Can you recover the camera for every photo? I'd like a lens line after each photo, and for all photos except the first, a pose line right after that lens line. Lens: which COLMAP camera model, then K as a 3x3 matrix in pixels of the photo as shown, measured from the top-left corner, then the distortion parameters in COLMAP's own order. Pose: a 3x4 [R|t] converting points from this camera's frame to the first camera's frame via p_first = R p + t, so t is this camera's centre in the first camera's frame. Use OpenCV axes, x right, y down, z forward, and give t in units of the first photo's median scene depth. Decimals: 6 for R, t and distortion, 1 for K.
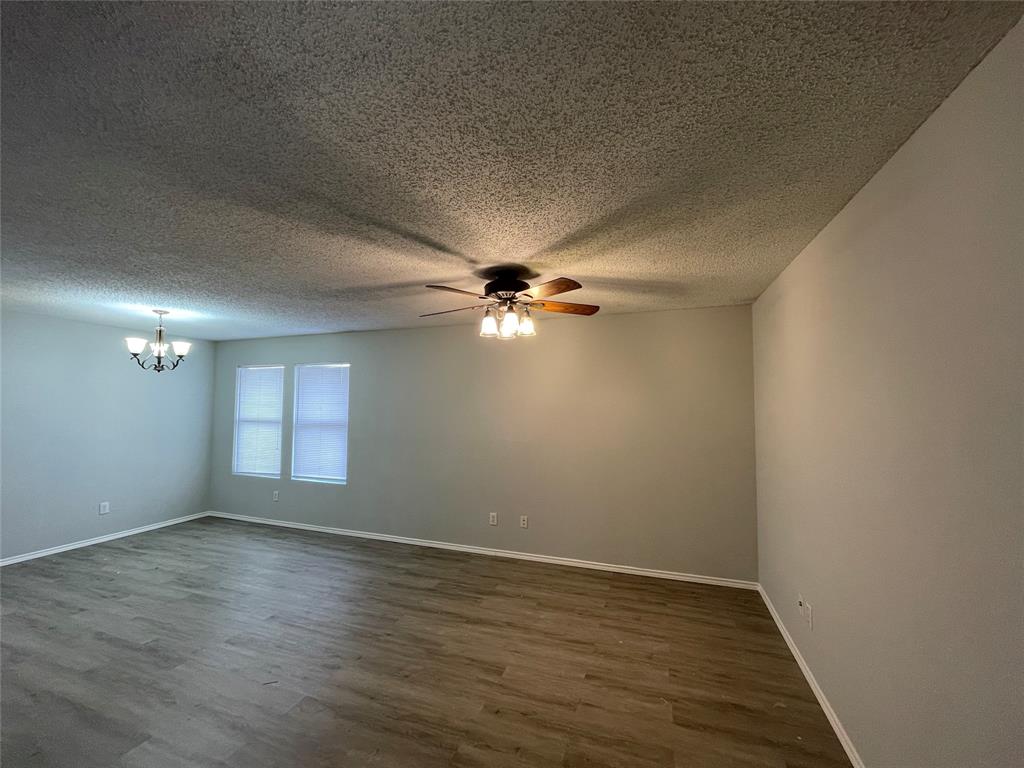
lens RADIAL K [[411.8, 0, 509.6], [0, 411.8, 382.5], [0, 0, 1]] dist [-0.003699, 0.000371]
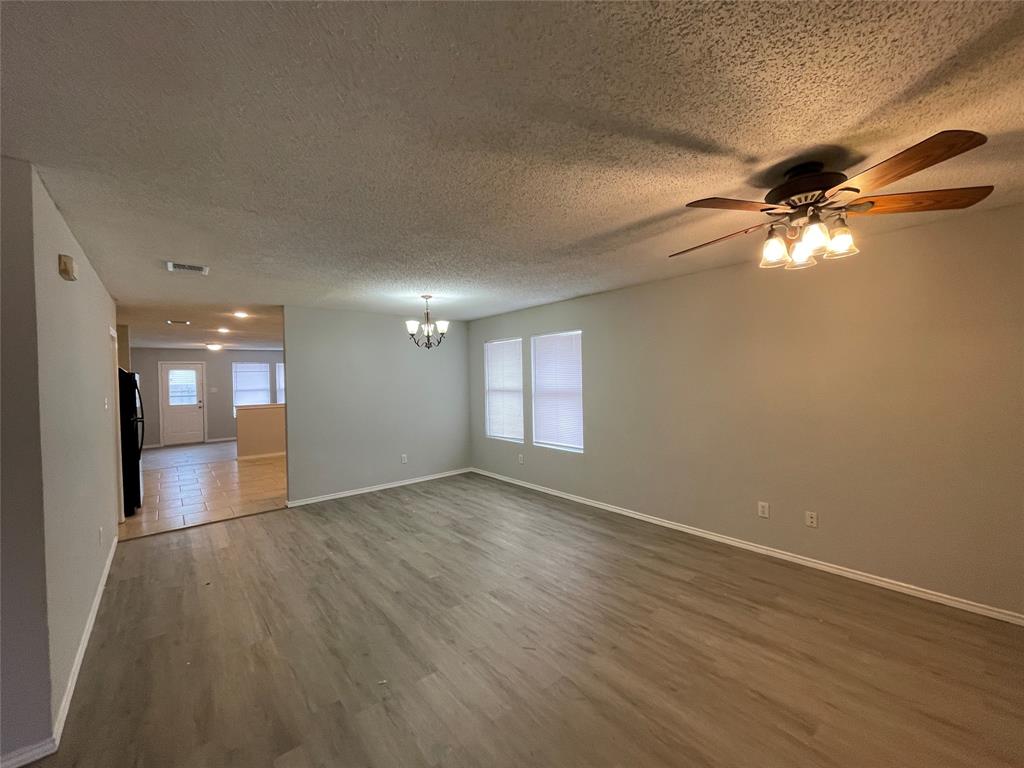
lens RADIAL K [[410.1, 0, 507.7], [0, 410.1, 381.8], [0, 0, 1]] dist [-0.012845, 0.006032]
pose [[0.860591, -0.019187, -0.508935, -0.082171], [0.054616, 0.997004, 0.054767, 0.021097], [0.506360, -0.074928, 0.859061, 0.126598]]
